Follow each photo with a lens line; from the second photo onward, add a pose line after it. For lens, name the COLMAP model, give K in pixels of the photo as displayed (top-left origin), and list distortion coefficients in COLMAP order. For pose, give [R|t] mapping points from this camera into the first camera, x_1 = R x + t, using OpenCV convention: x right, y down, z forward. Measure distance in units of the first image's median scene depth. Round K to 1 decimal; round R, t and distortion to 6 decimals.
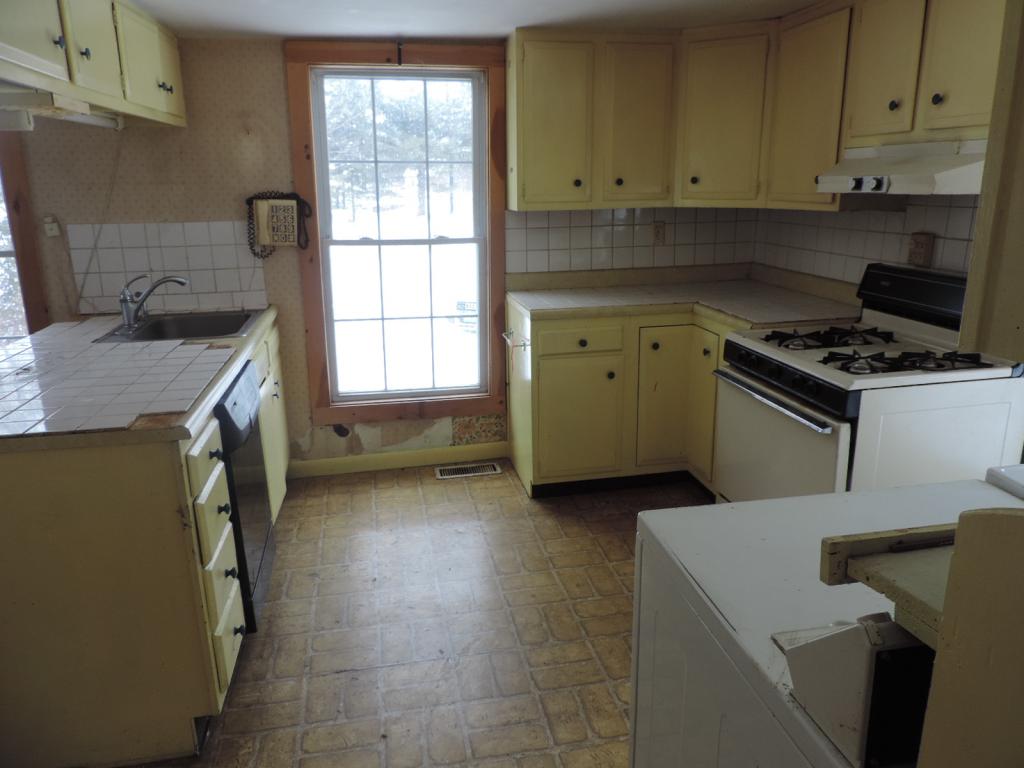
lens RADIAL K [[730.7, 0, 514.1], [0, 730.7, 382.7], [0, 0, 1]] dist [-0.014774, 0.004766]
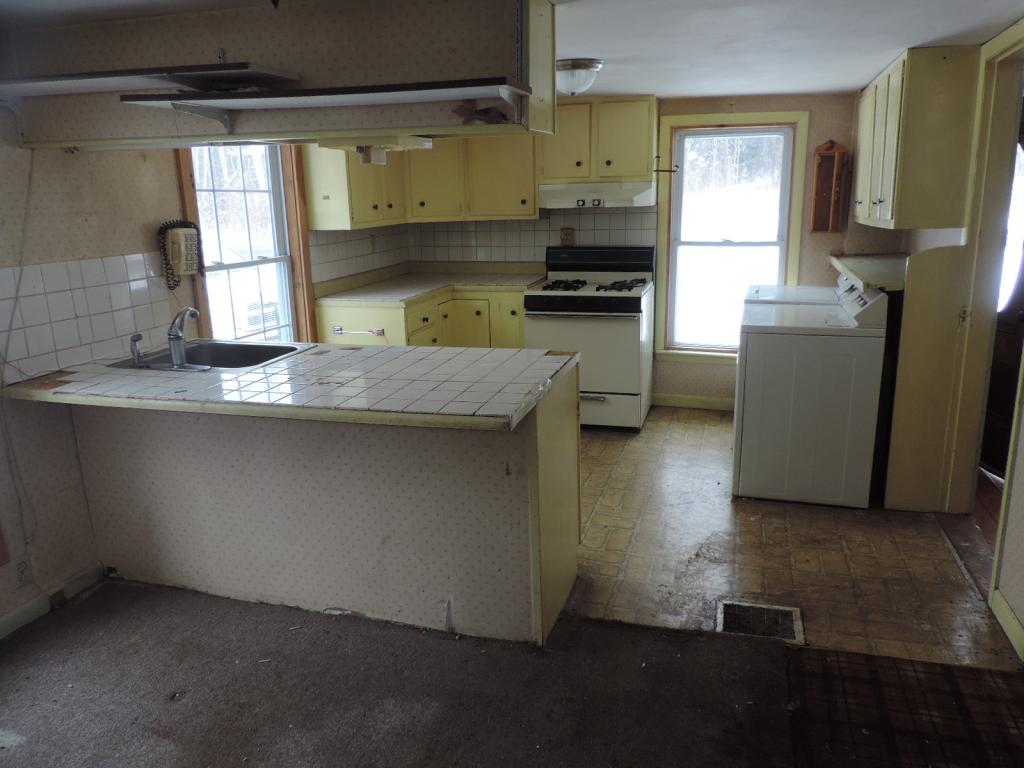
lens RADIAL K [[730.7, 0, 512.2], [0, 730.7, 380.6], [0, 0, 1]] dist [-0.014774, 0.004766]
pose [[0.474061, -0.216655, 0.853421, -1.020690], [0.252743, 0.961948, 0.103812, -0.044349], [-0.843438, 0.166483, 0.510780, 0.162418]]
